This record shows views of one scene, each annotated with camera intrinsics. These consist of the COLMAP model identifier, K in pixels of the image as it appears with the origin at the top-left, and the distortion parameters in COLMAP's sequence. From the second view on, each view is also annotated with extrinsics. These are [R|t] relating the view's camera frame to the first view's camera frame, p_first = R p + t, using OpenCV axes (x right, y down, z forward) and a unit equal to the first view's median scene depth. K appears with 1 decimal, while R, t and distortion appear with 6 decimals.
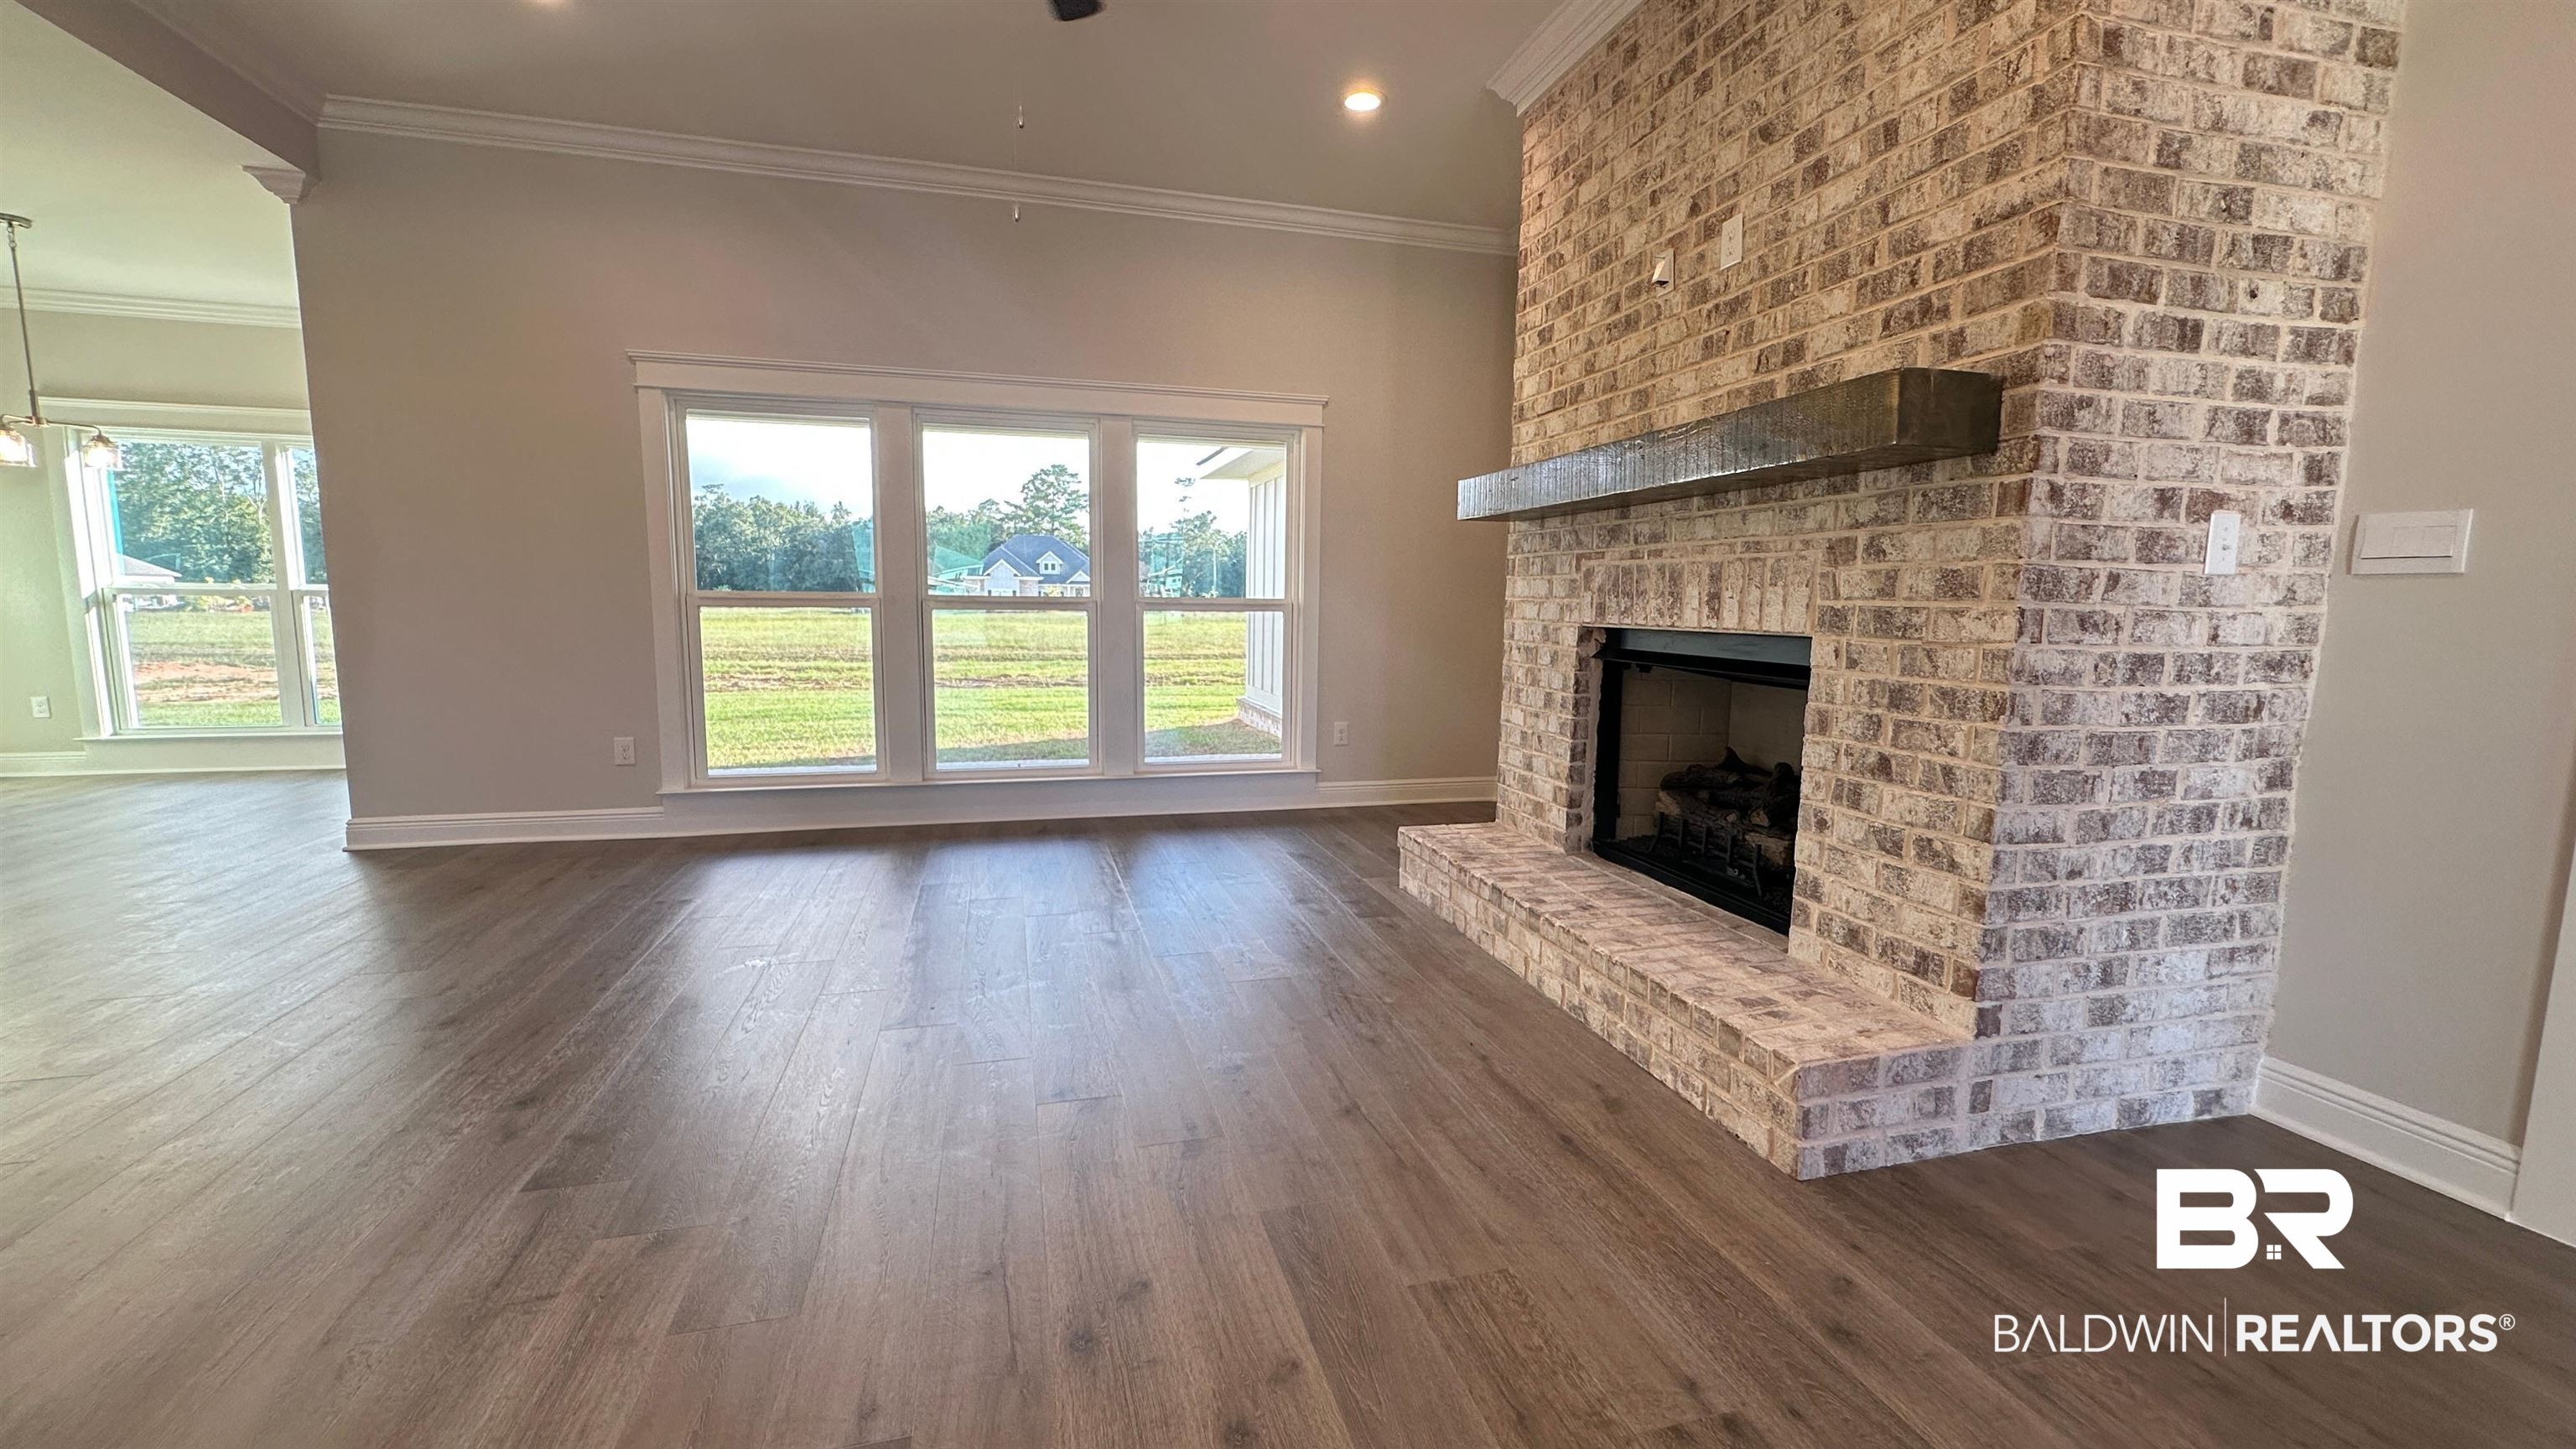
lens RADIAL K [[1025.8, 0, 1282.0], [0, 1025.8, 724.6], [0, 0, 1]] dist [-0.003208, 0.000692]
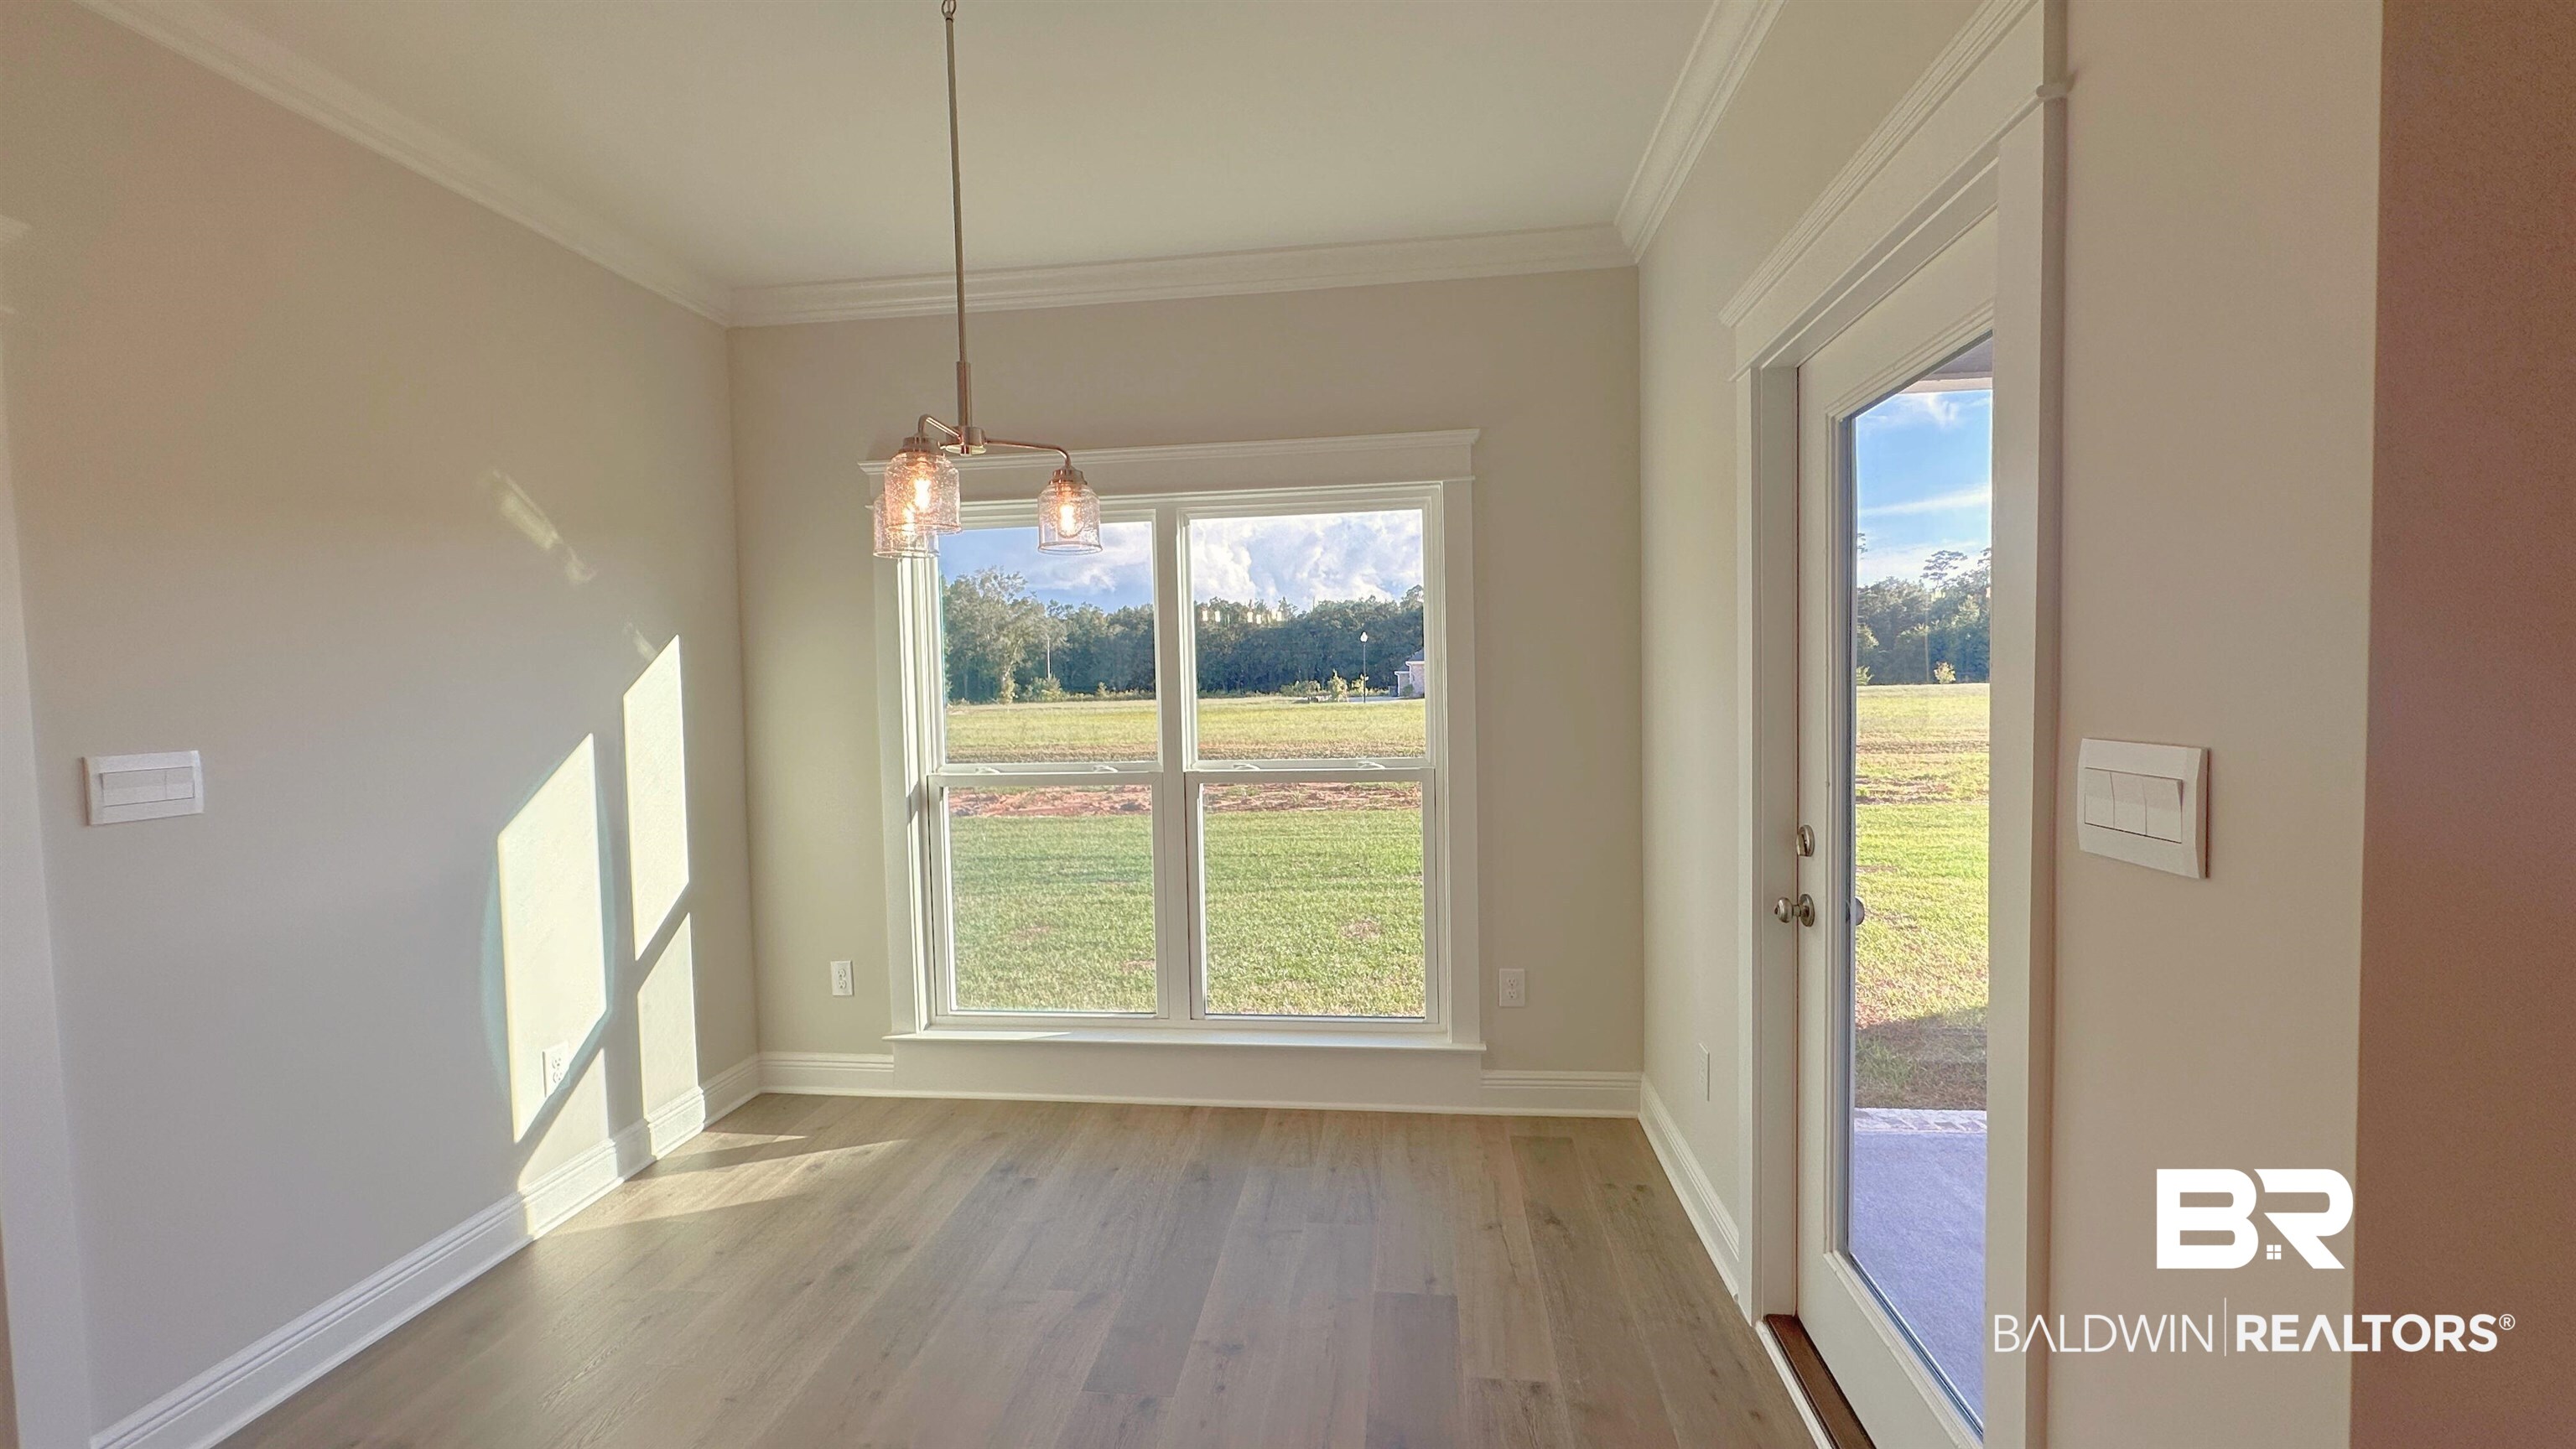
lens RADIAL K [[1023.1, 0, 1288.0], [0, 1023.1, 724.5], [0, 0, 1]] dist [-0.001143, 0.000104]
pose [[0.924565, -0.017210, -0.380635, -1.339637], [-0.012047, 0.997160, -0.074346, -0.222524], [0.380833, 0.073323, 0.921732, 0.969493]]
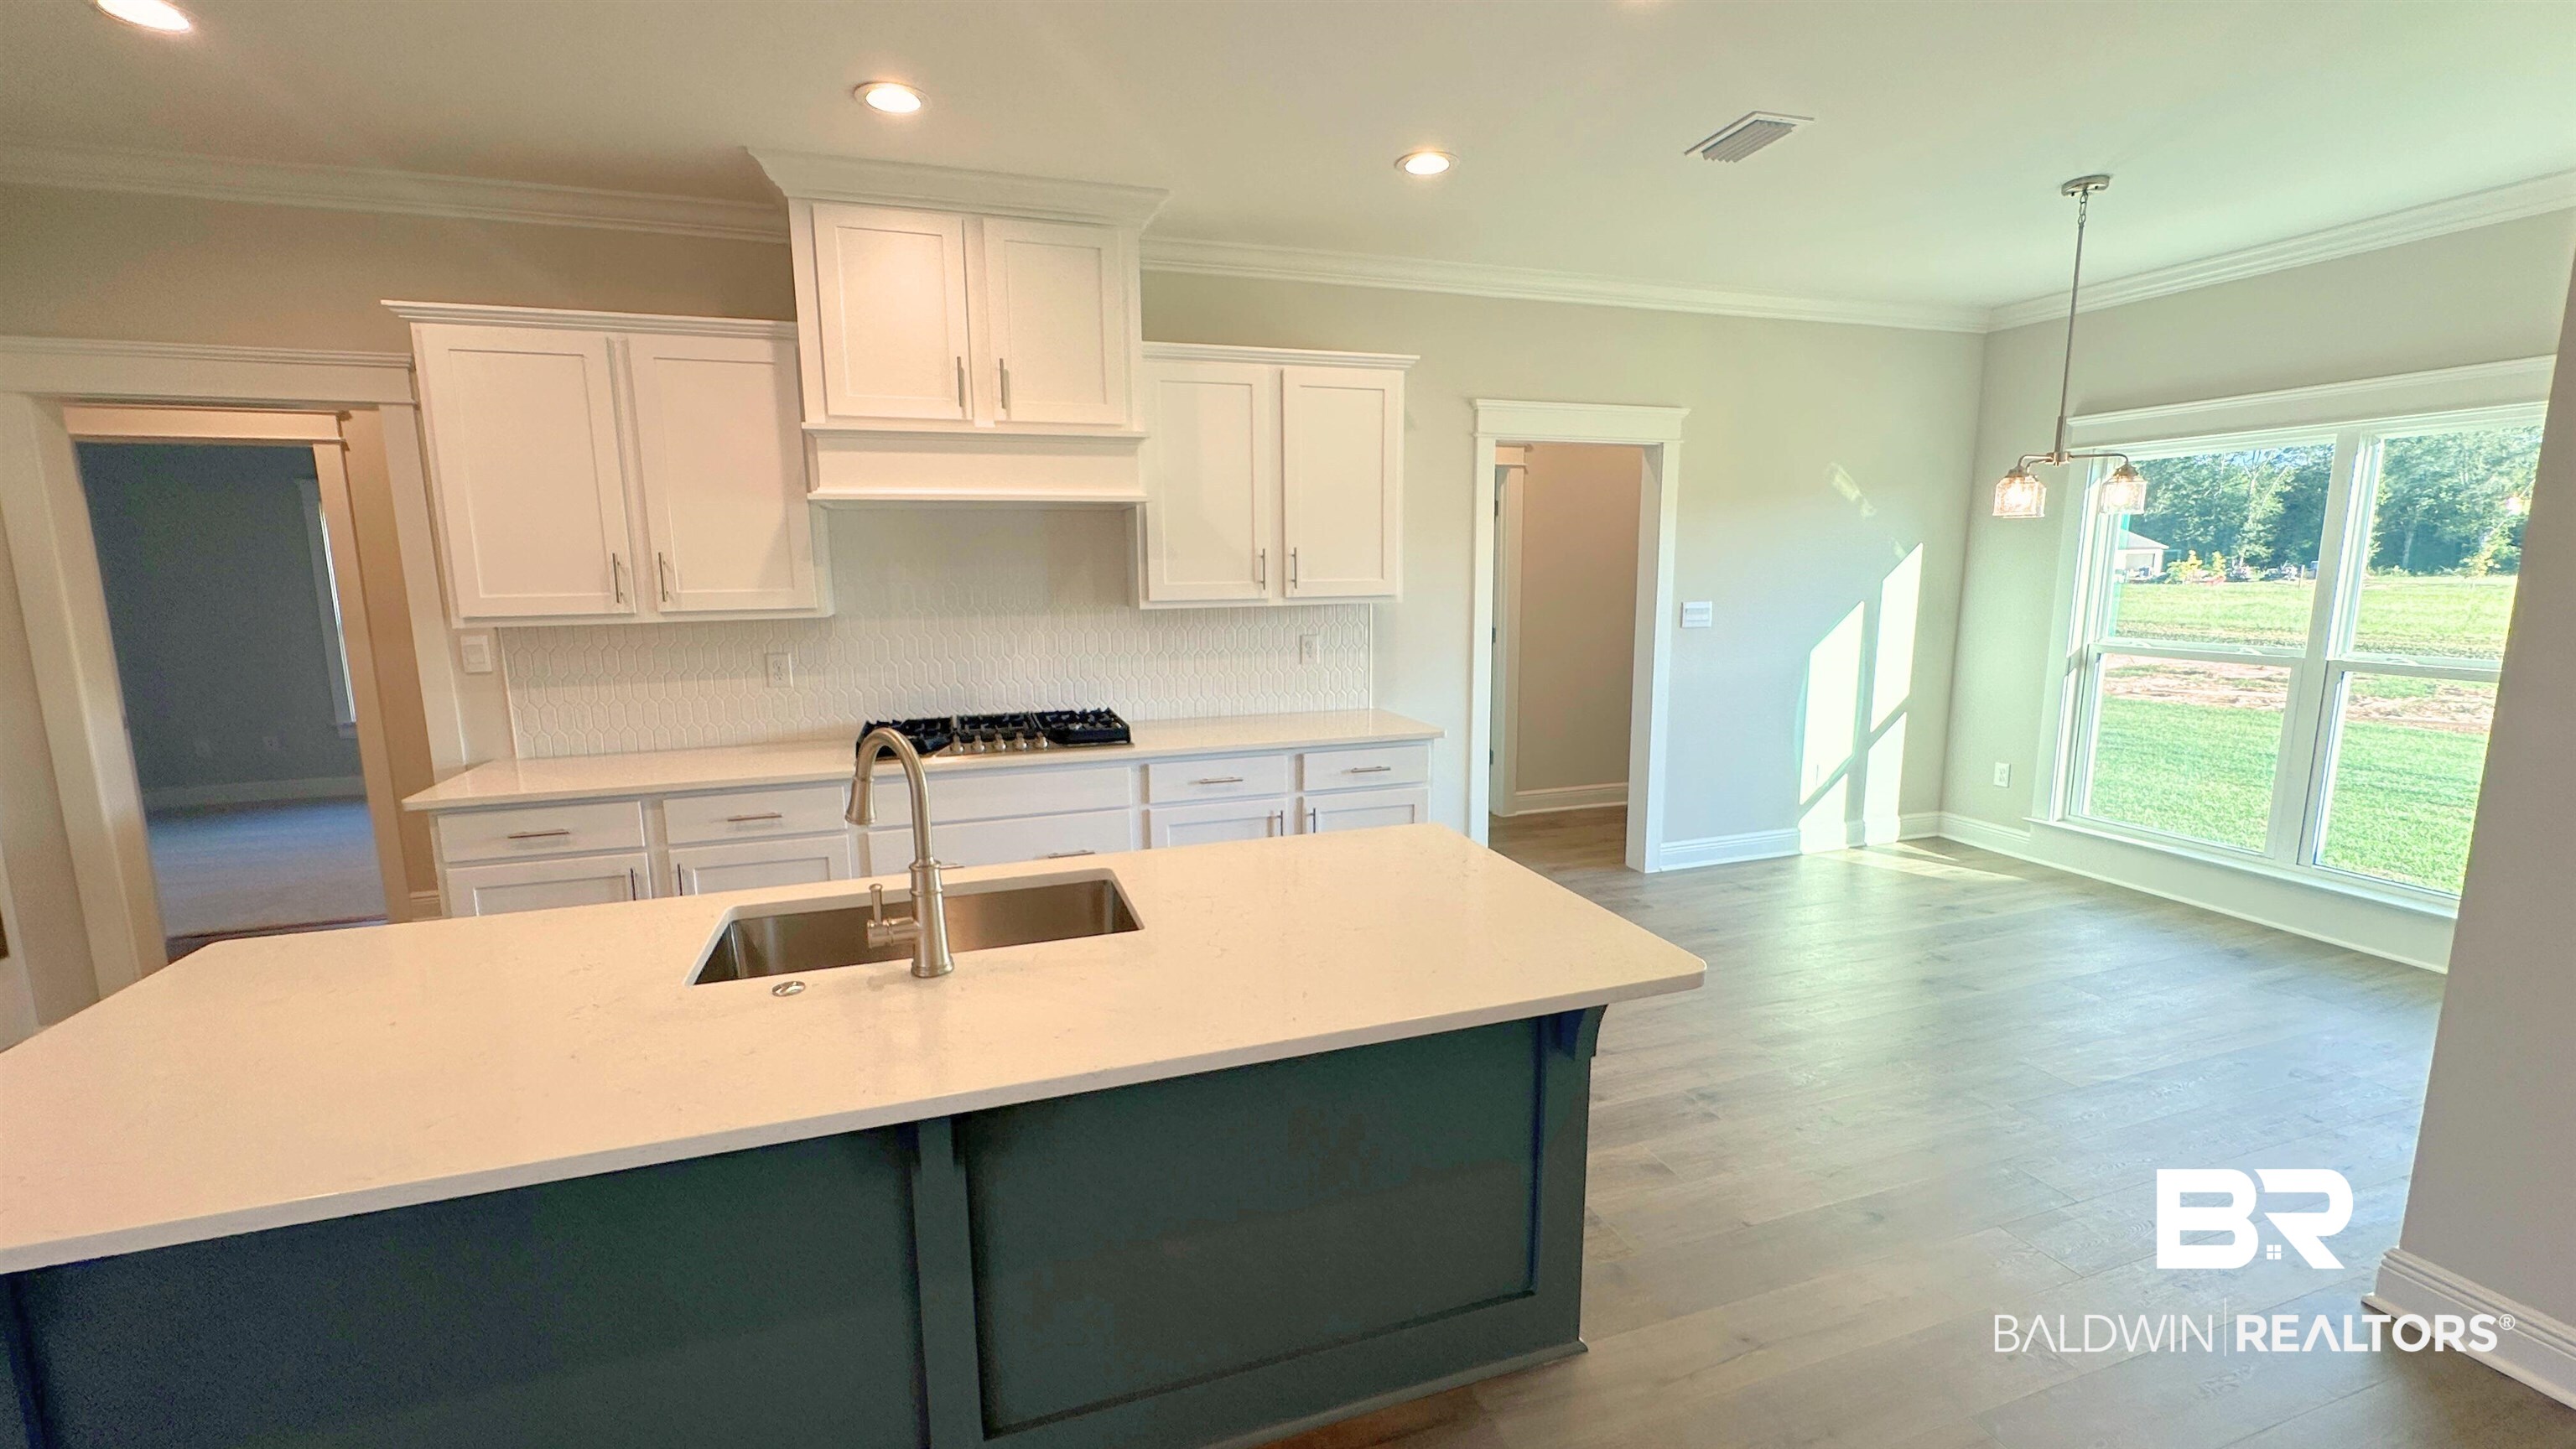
lens RADIAL K [[1025.8, 0, 1282.0], [0, 1025.8, 724.6], [0, 0, 1]] dist [-0.003208, 0.000692]
pose [[0.047694, 0.143893, -0.988443, -0.668352], [-0.111227, 0.984180, 0.137905, -0.203461], [0.992650, 0.103364, 0.062944, 0.574787]]
